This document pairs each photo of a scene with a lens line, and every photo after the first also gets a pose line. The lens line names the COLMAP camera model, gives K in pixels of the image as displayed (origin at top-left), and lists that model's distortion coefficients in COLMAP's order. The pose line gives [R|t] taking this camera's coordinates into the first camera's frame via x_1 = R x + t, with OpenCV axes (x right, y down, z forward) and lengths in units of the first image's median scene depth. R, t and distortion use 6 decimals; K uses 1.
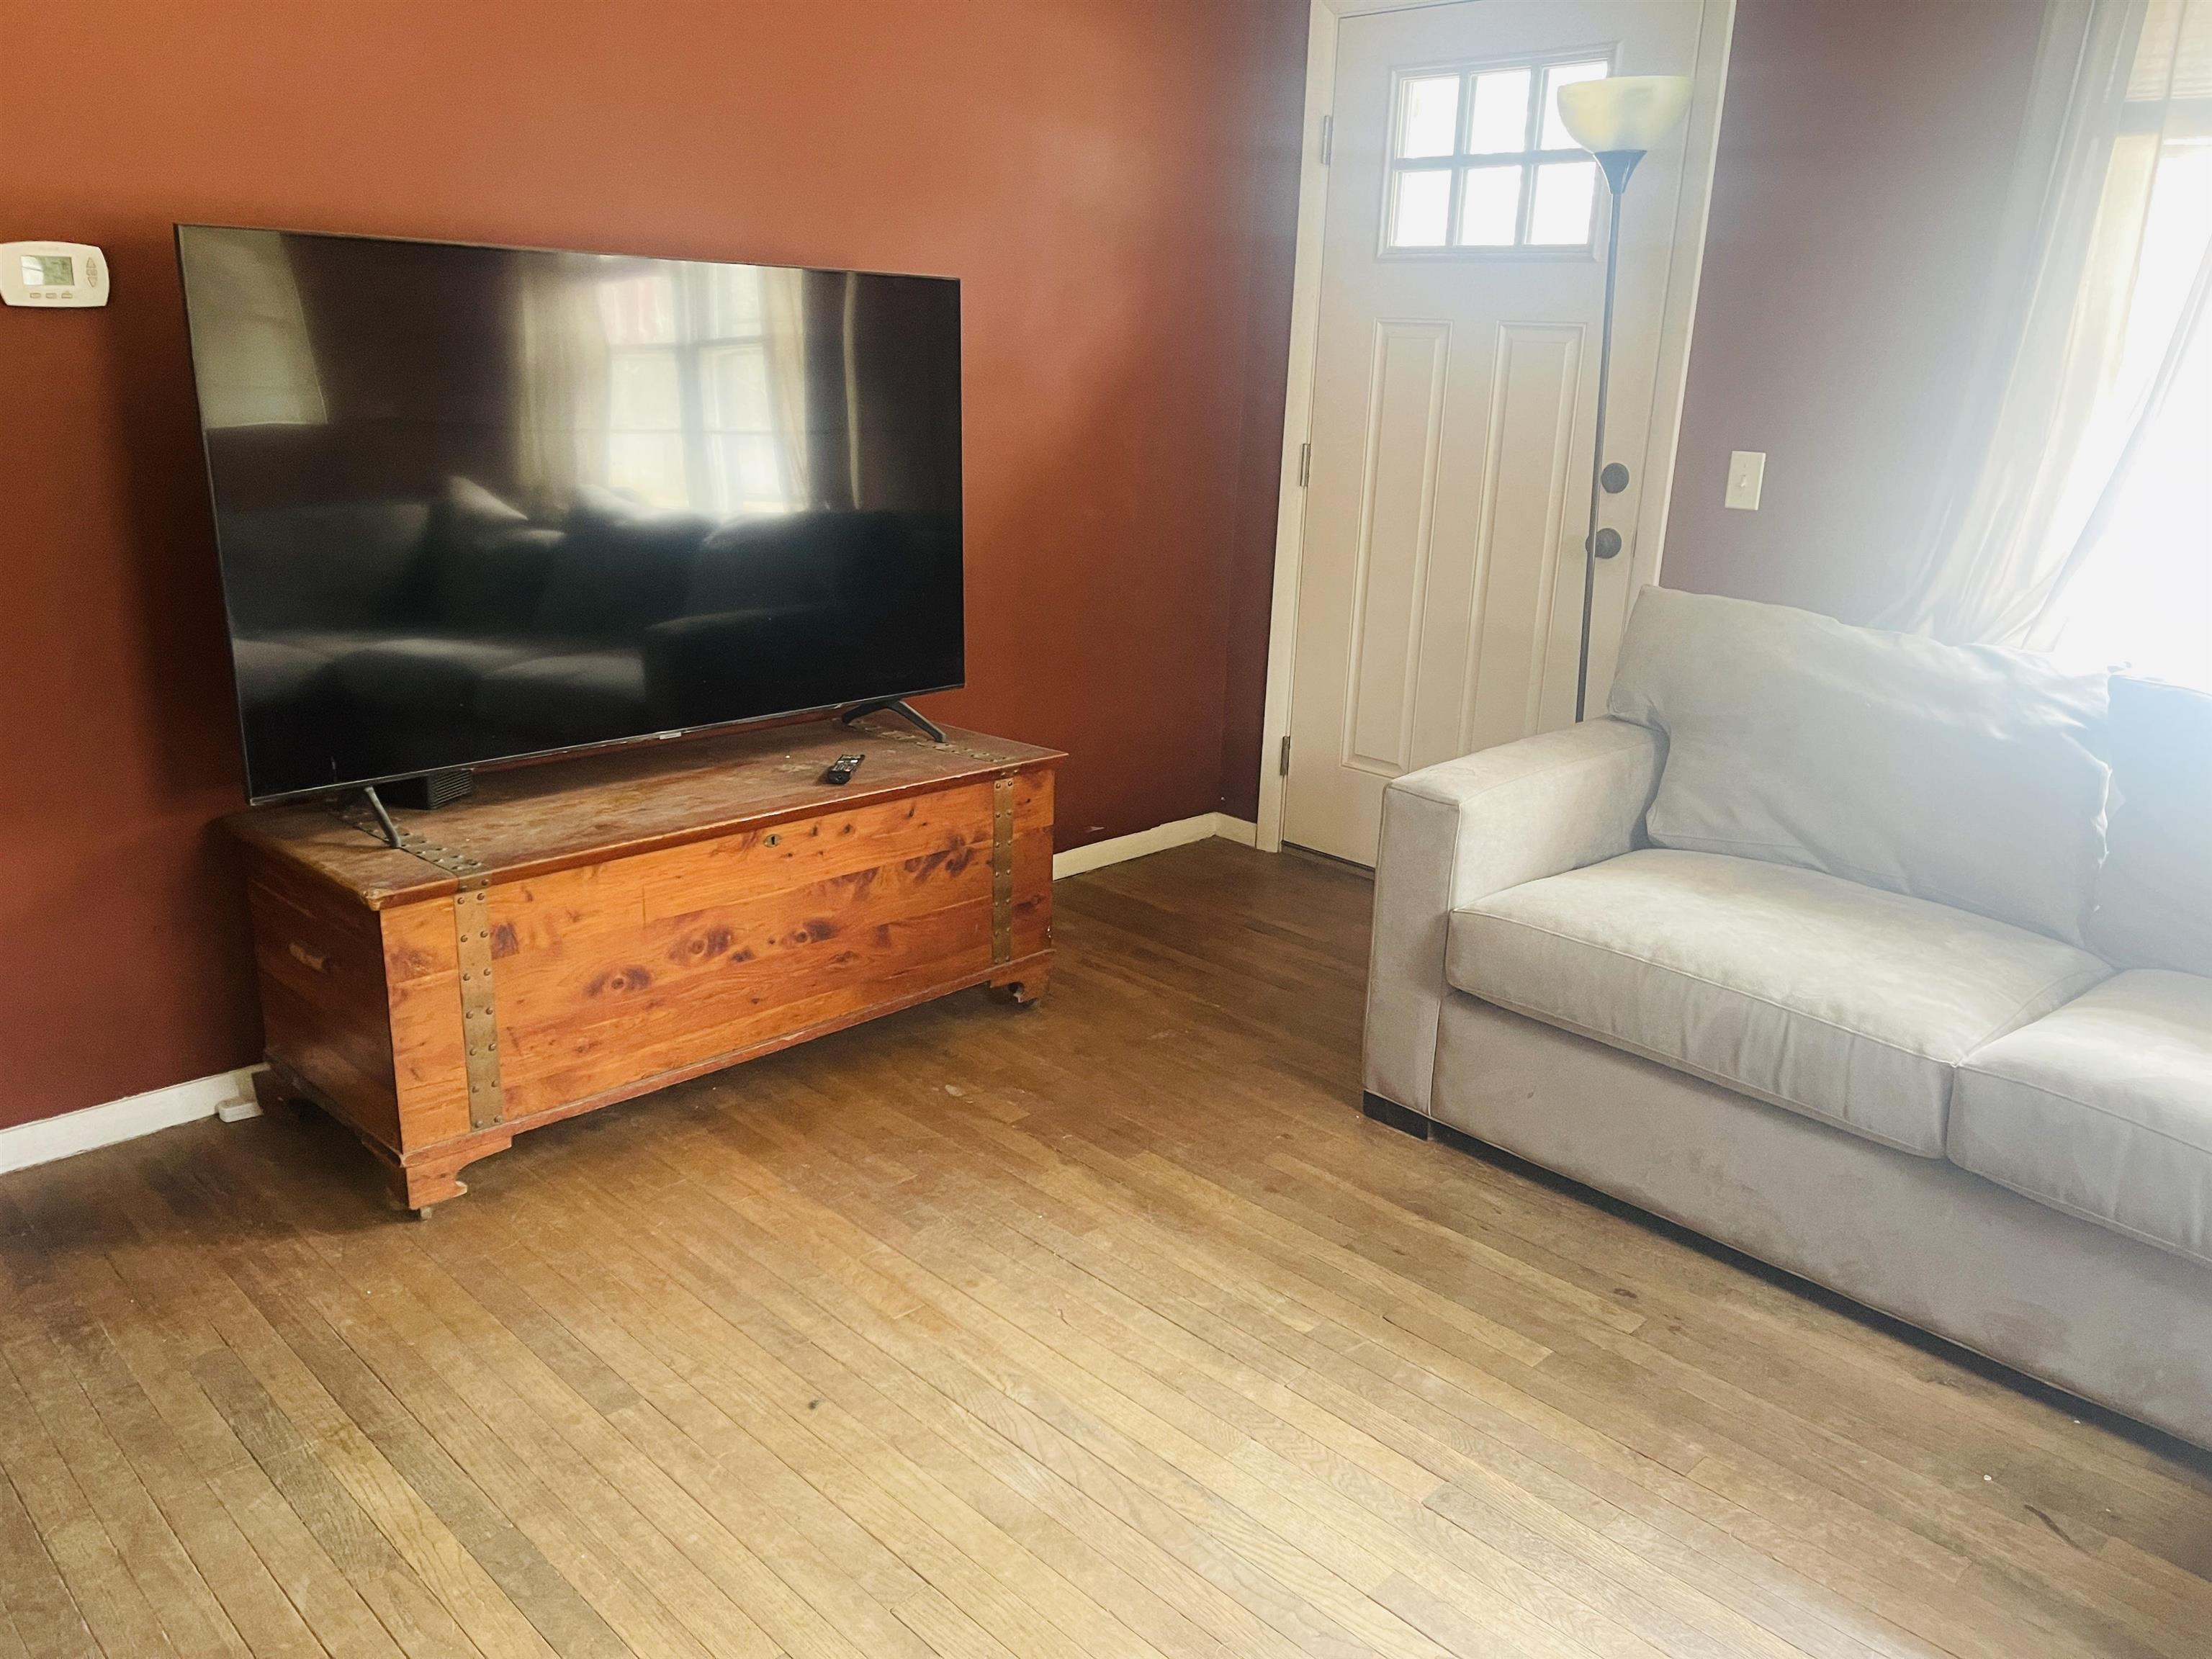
lens RADIAL K [[1686.7, 0, 1106.0], [0, 1686.7, 829.5], [0, 0, 1]] dist [0.085355, -0.107292]
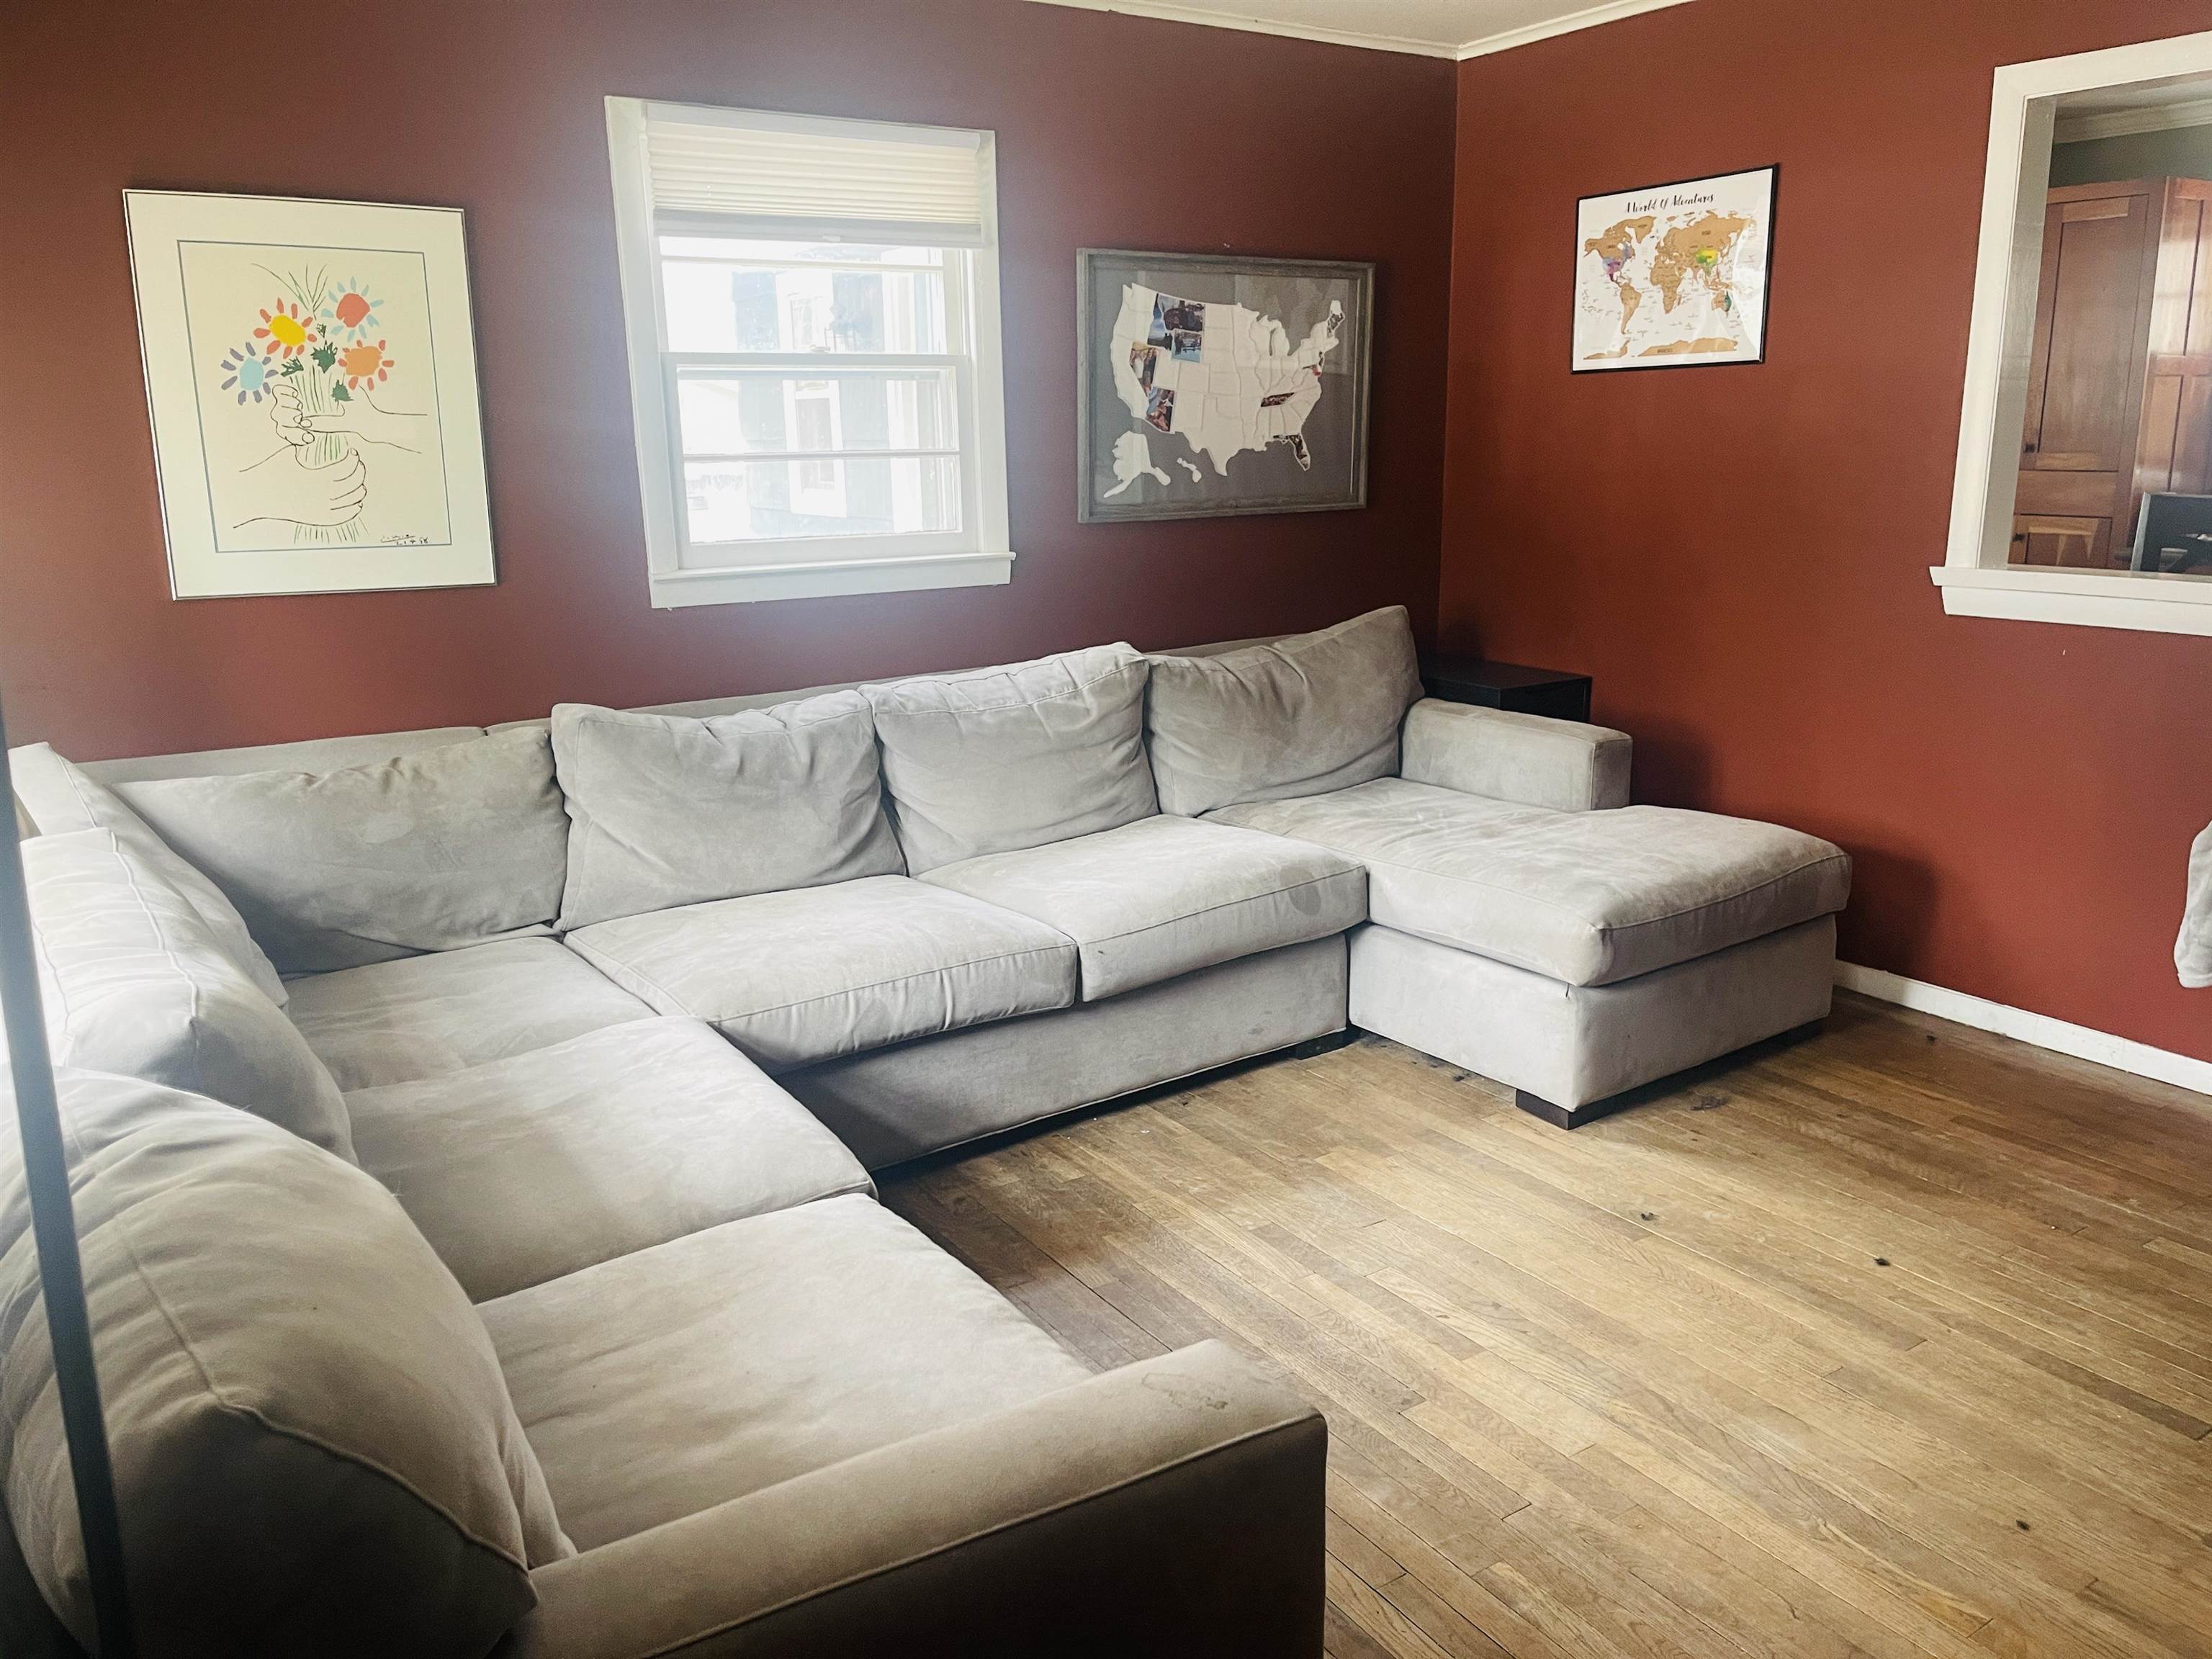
lens RADIAL K [[1686.7, 0, 1106.0], [0, 1686.7, 829.5], [0, 0, 1]] dist [0.085355, -0.107292]
pose [[-0.979037, -0.067853, 0.192050, 0.169611], [0.038633, 0.863905, 0.502171, -0.490398], [-0.199987, 0.499064, -0.843173, 1.569648]]
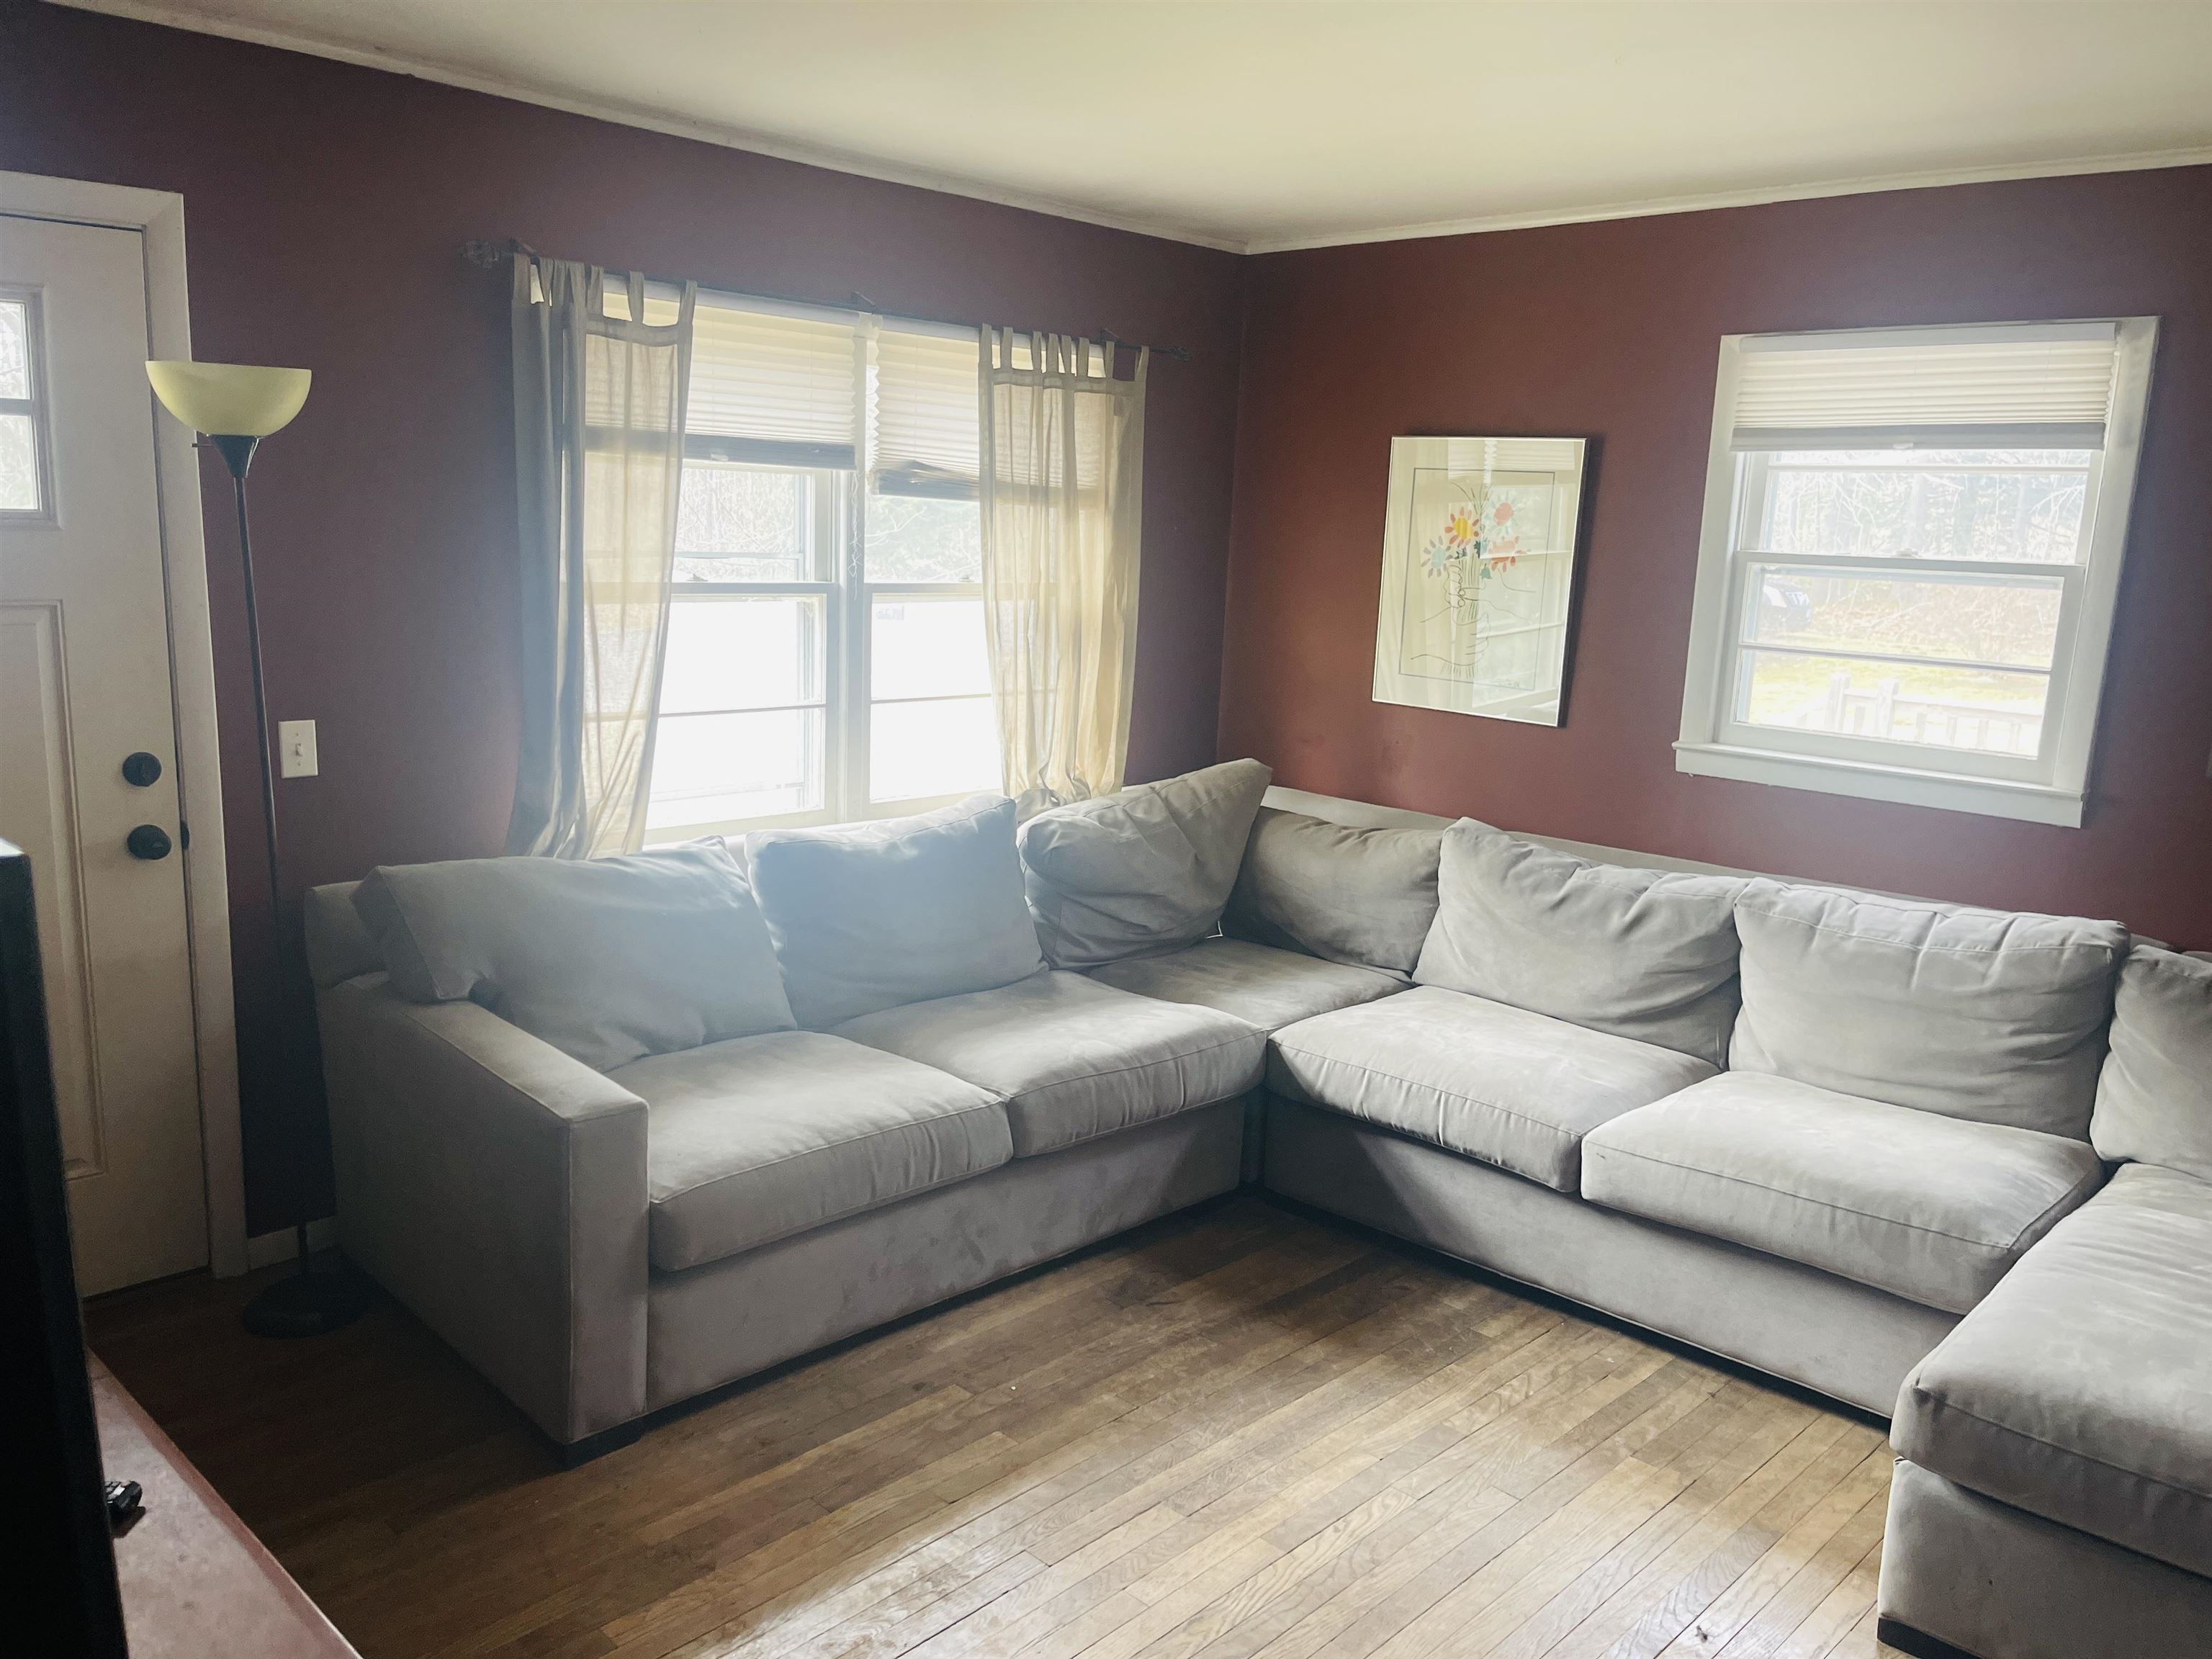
lens RADIAL K [[1686.7, 0, 1106.0], [0, 1686.7, 829.5], [0, 0, 1]] dist [0.085355, -0.107292]
pose [[-0.009141, -0.223515, 0.974658, -0.857103], [0.246334, 0.944157, 0.218830, -0.369623], [-0.969142, 0.242092, 0.046429, 0.724486]]
